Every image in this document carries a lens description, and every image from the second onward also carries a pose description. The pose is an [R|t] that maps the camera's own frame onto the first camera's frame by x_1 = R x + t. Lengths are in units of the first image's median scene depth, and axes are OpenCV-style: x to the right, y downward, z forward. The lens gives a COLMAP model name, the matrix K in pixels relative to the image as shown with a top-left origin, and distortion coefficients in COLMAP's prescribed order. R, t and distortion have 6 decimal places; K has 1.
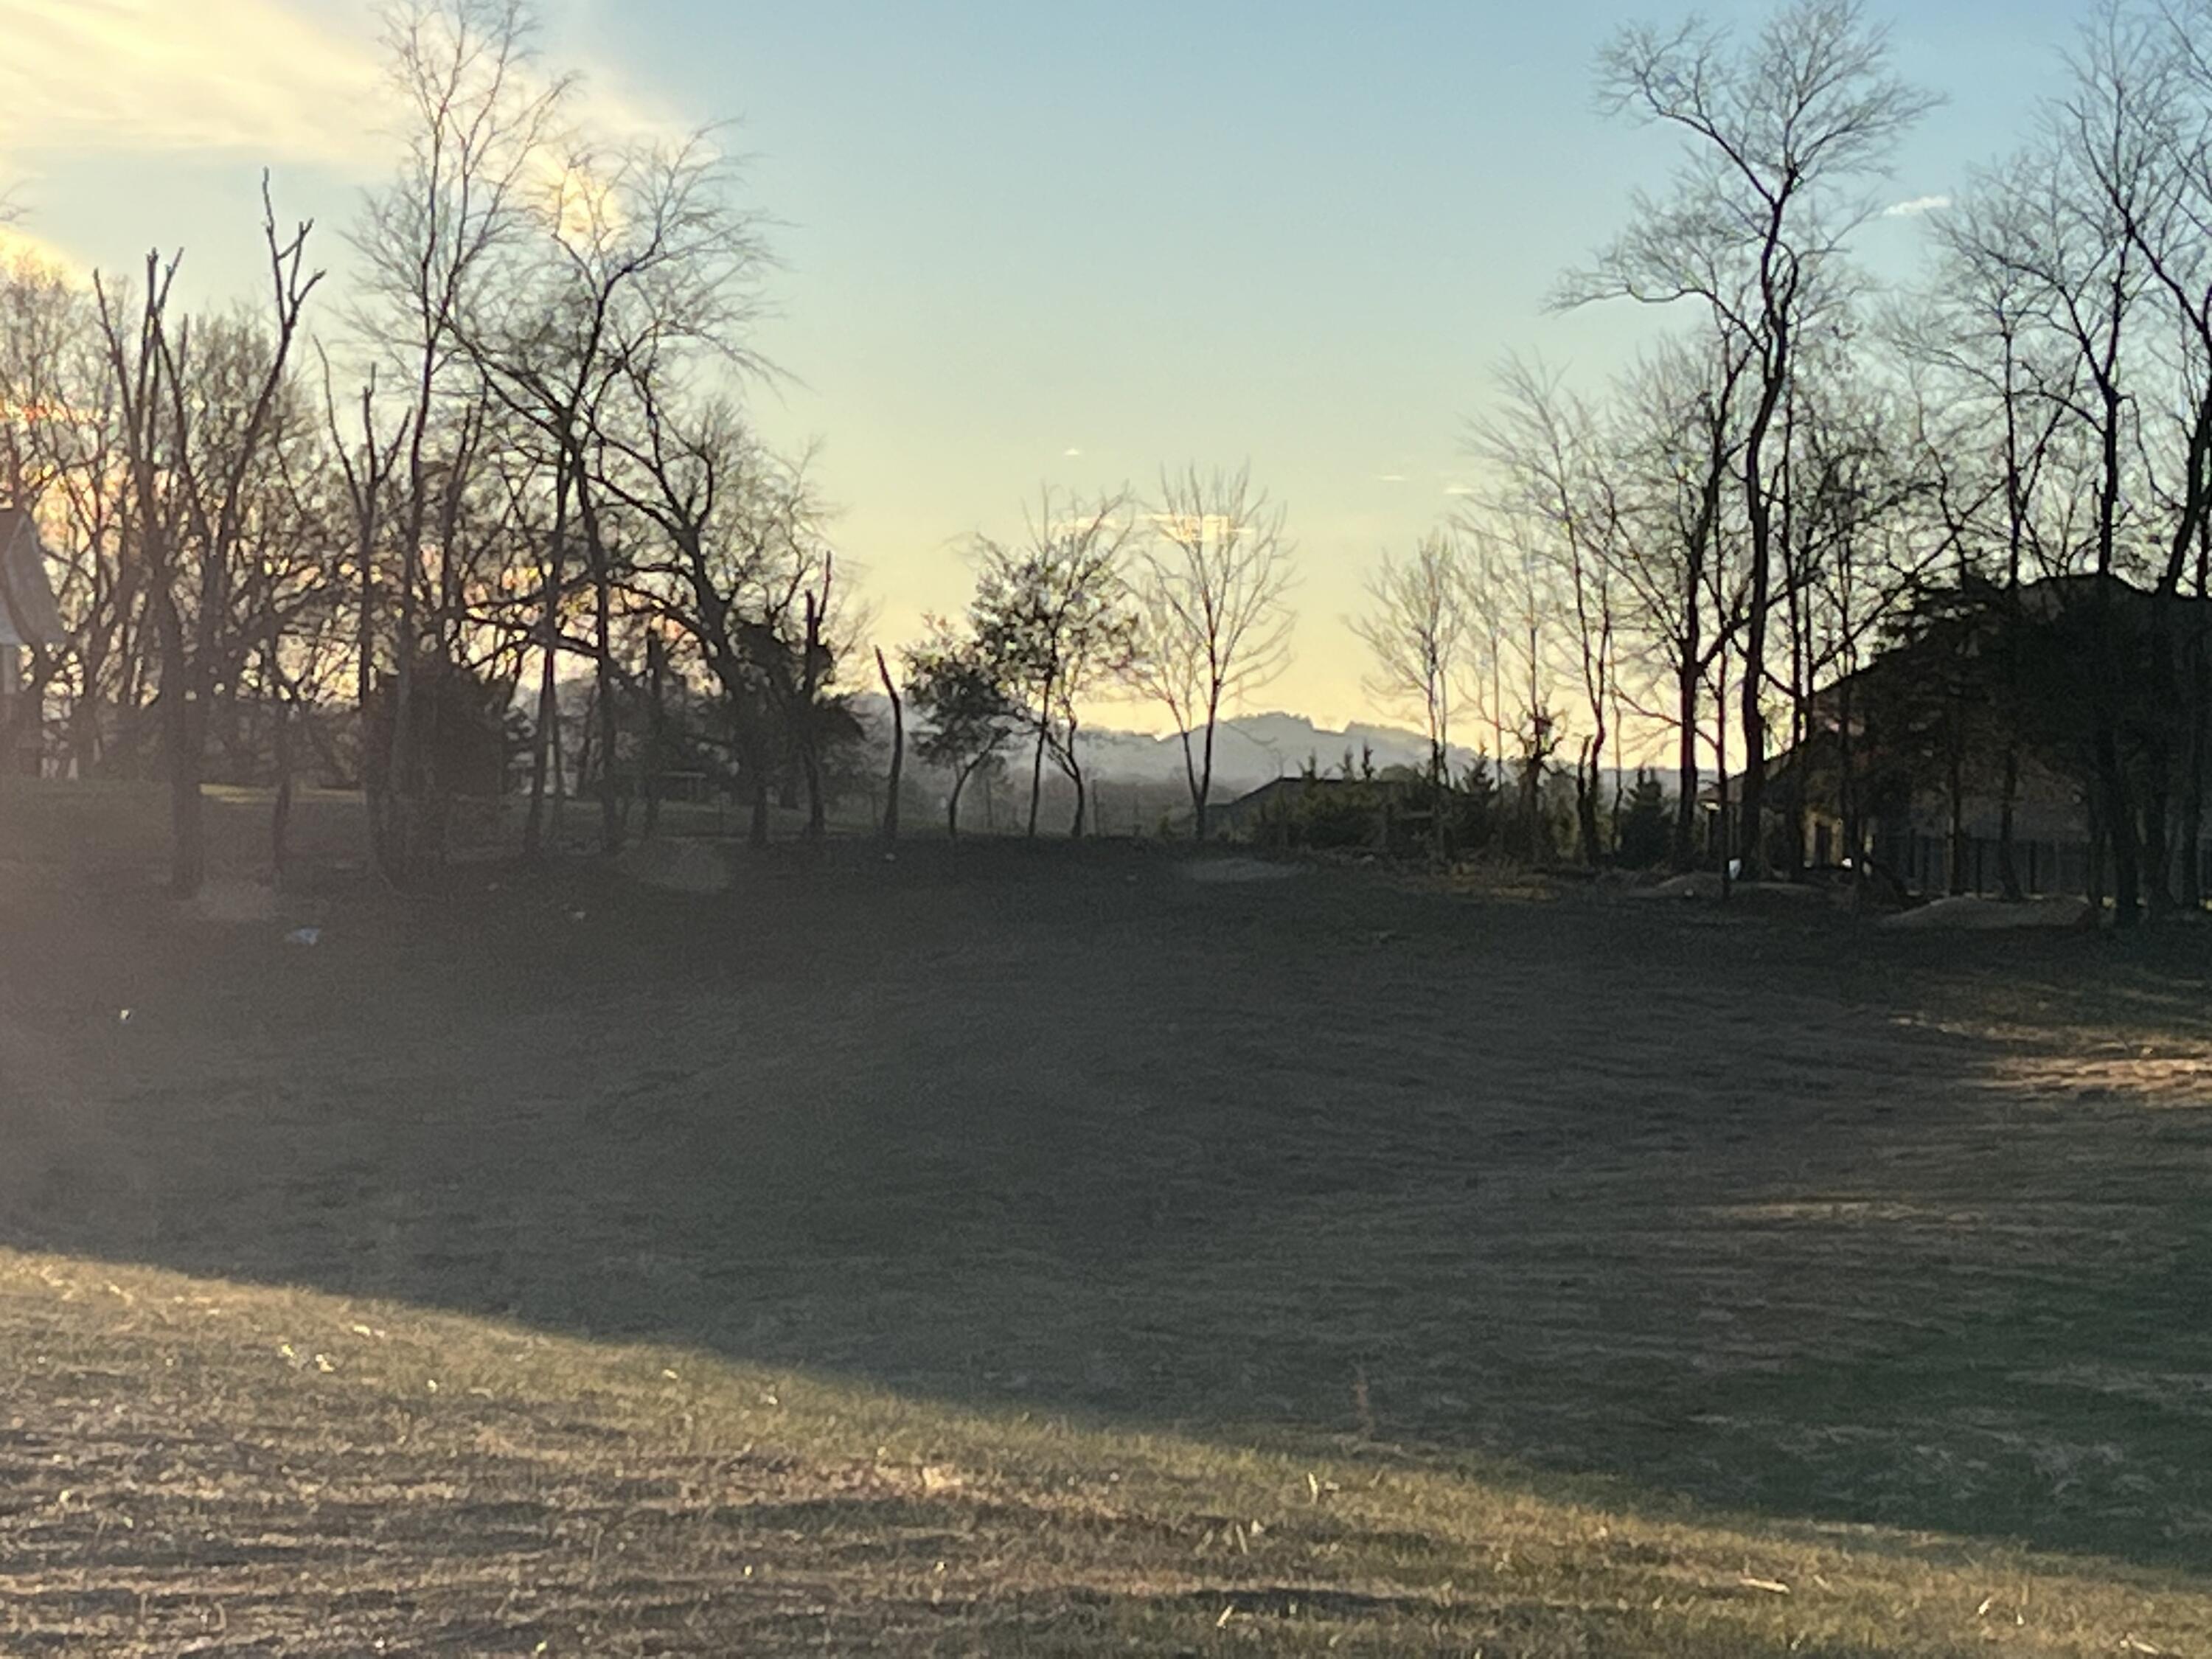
lens RADIAL K [[6480.4, 0, 1106.0], [0, 6480.4, 829.5], [0, 0, 1]] dist [0.266926, 0.301668]
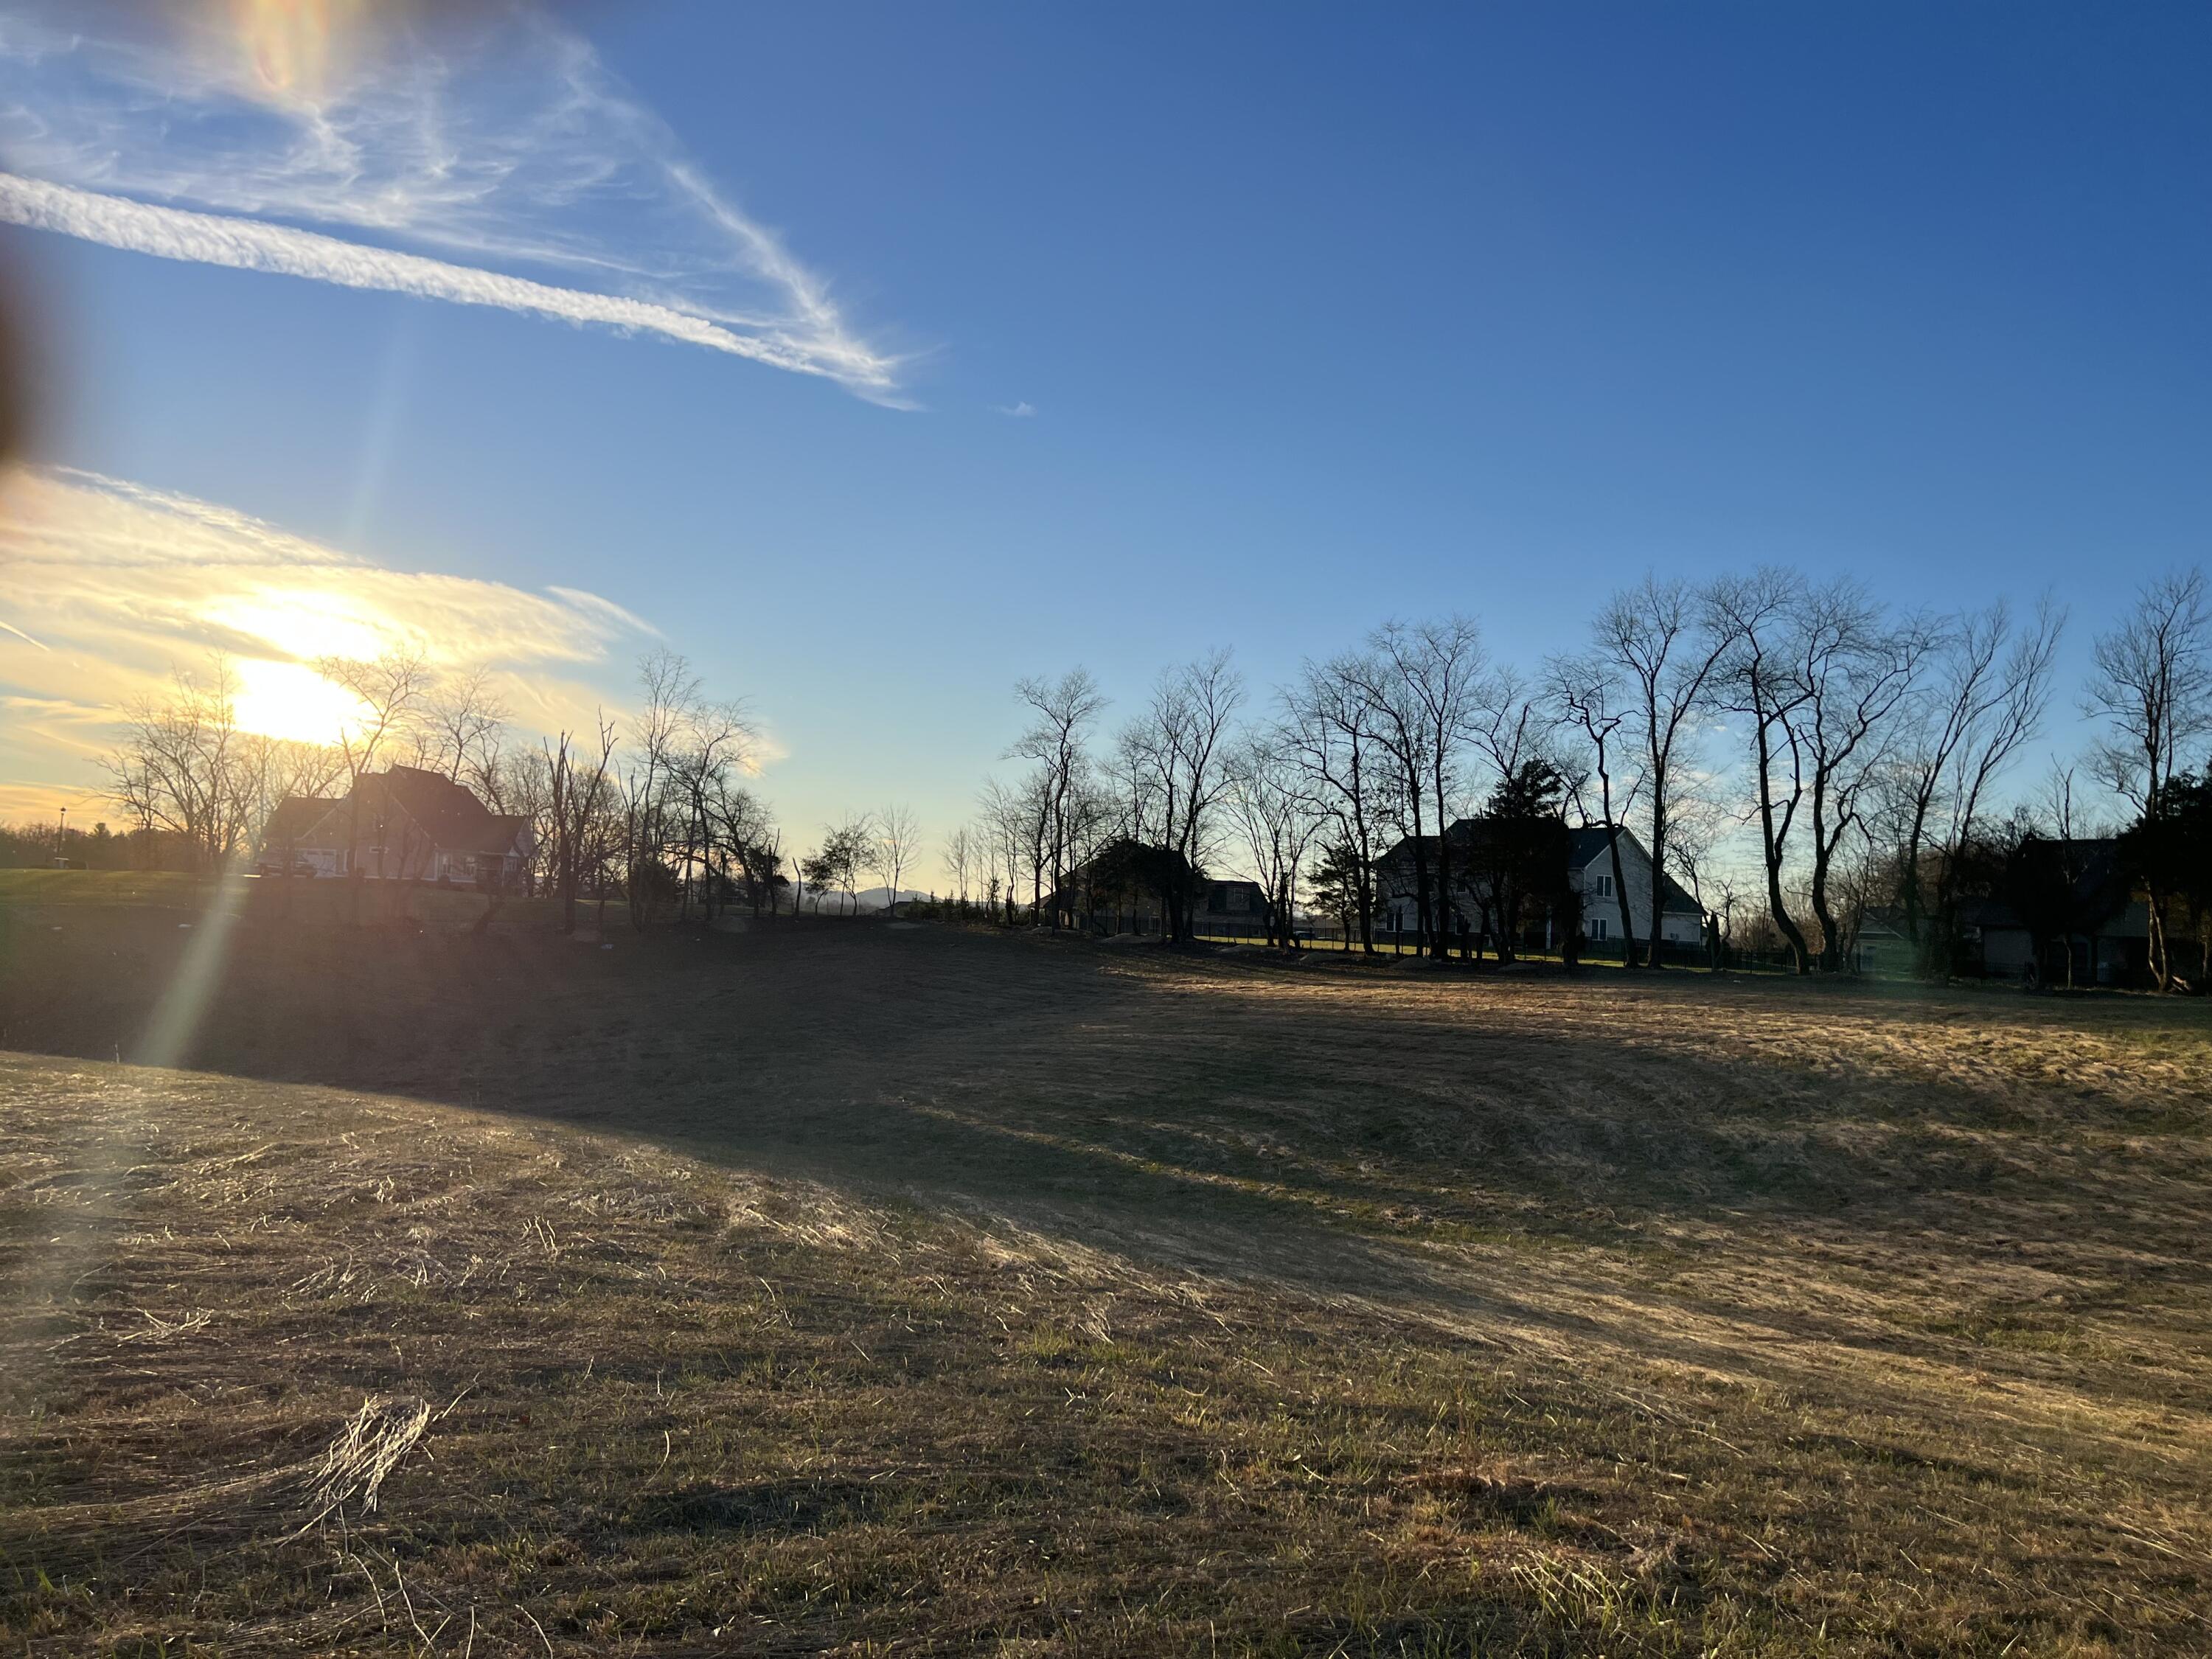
lens RADIAL K [[1674.7, 0, 1106.0], [0, 1674.7, 829.5], [0, 0, 1]] dist [0.172953, -0.000585]
pose [[0.988011, 0.011017, 0.153991, -0.010414], [-0.002987, 0.998628, -0.052285, 0.001701], [-0.154356, 0.051198, 0.986688, 0.132023]]
